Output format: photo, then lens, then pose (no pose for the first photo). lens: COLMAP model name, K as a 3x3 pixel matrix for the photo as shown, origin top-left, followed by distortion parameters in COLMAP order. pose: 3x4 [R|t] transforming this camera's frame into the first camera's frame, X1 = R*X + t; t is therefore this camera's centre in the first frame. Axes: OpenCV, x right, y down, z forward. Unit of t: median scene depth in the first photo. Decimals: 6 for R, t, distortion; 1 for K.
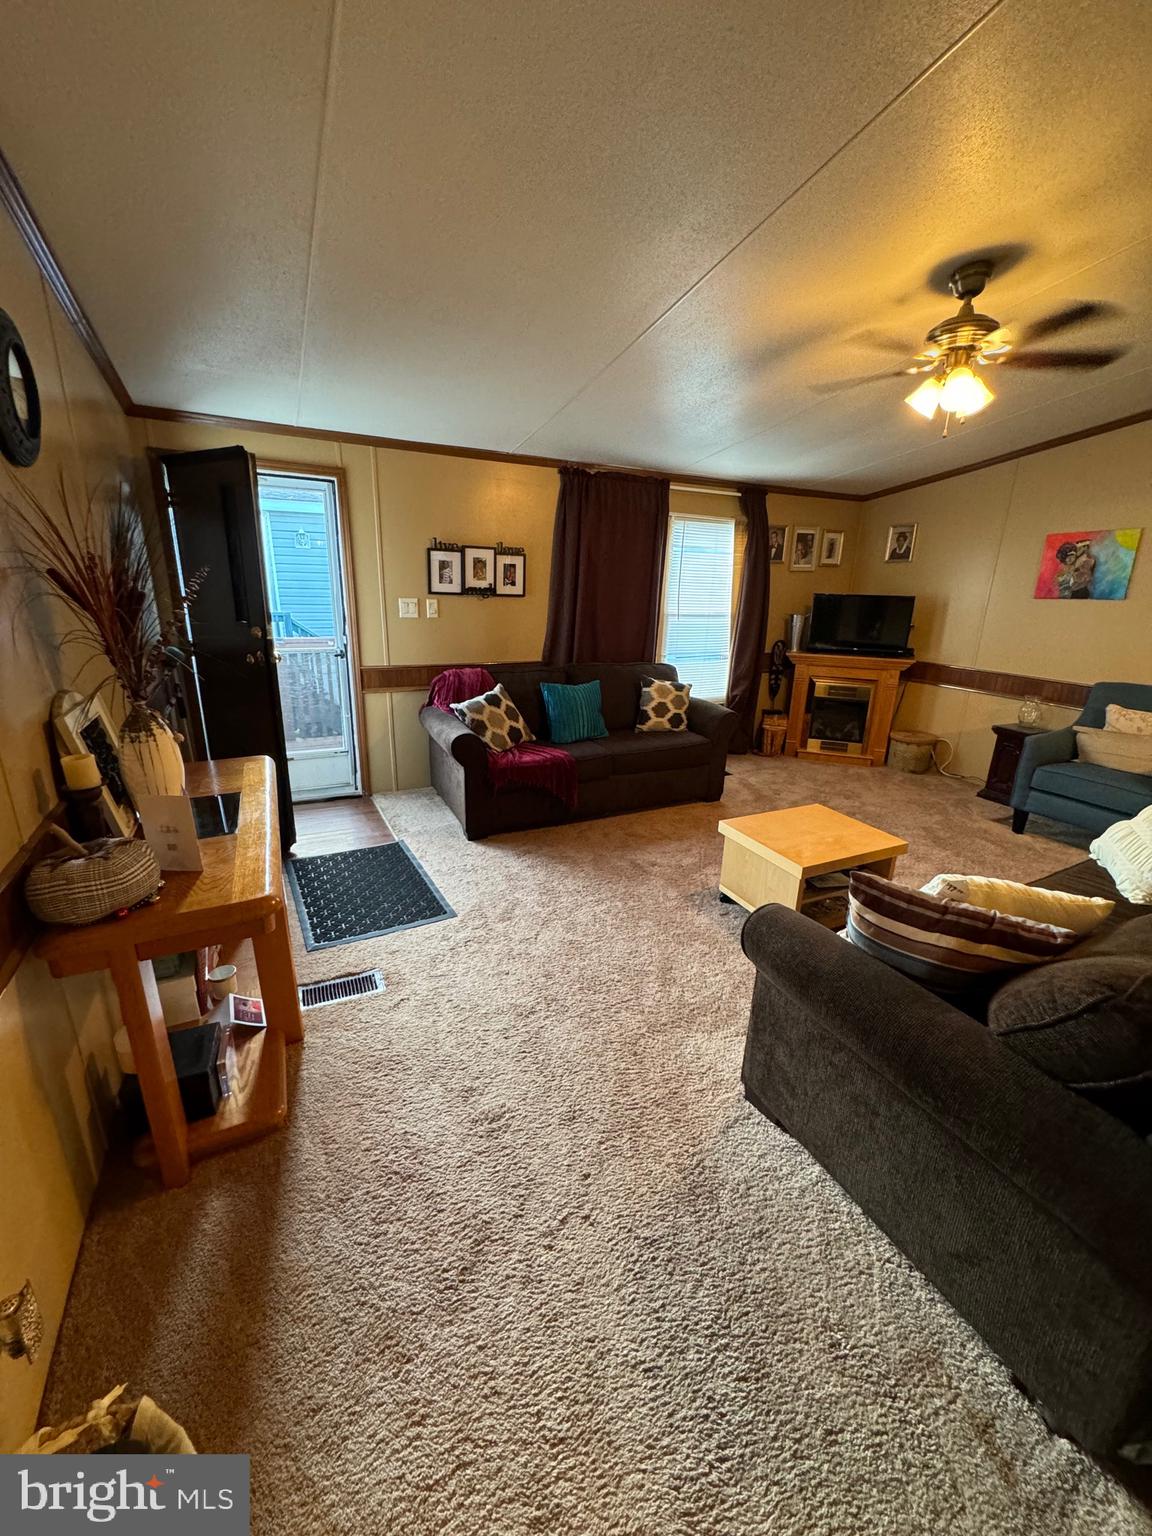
lens RADIAL K [[615.8, 0, 577.9], [0, 615.8, 764.6], [0, 0, 1]] dist [-0.003649, 0.000728]
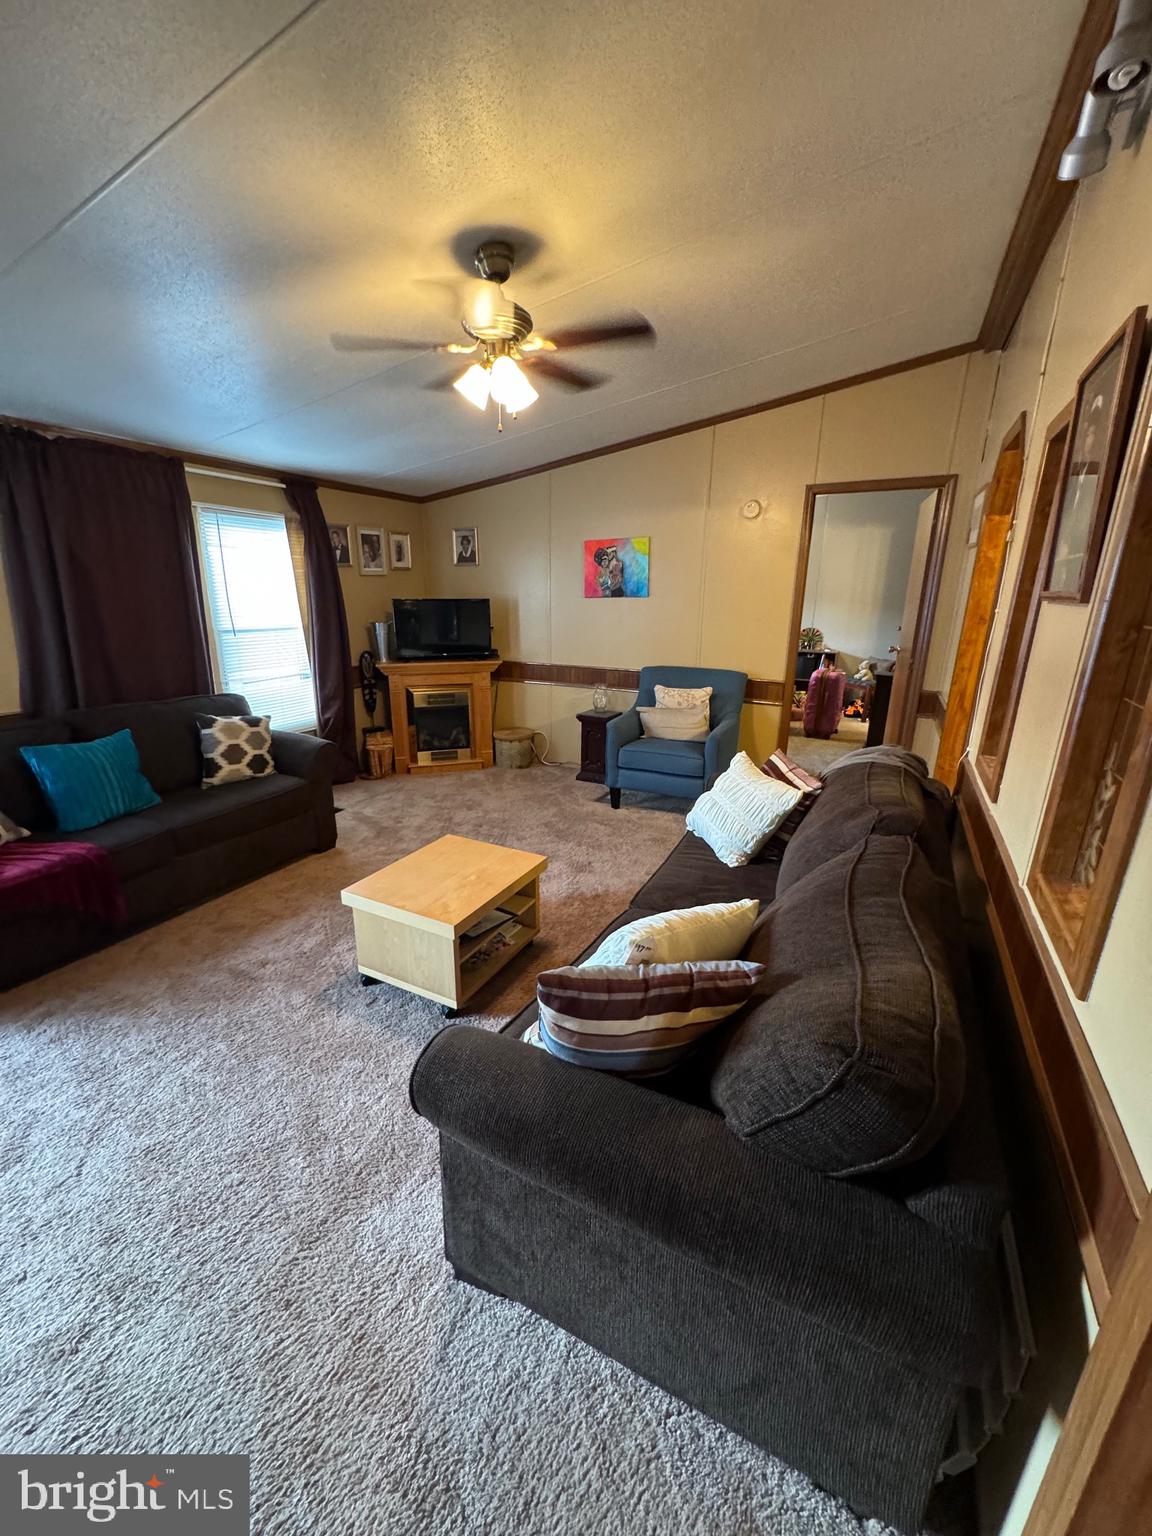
lens RADIAL K [[611.7, 0, 577.7], [0, 611.7, 764.7], [0, 0, 1]] dist [-0.001675, 0.000109]
pose [[0.797008, -0.186288, 0.574522, 0.036486], [0.188226, 0.980482, 0.056803, -0.040072], [-0.573890, 0.062867, 0.816516, 0.123561]]
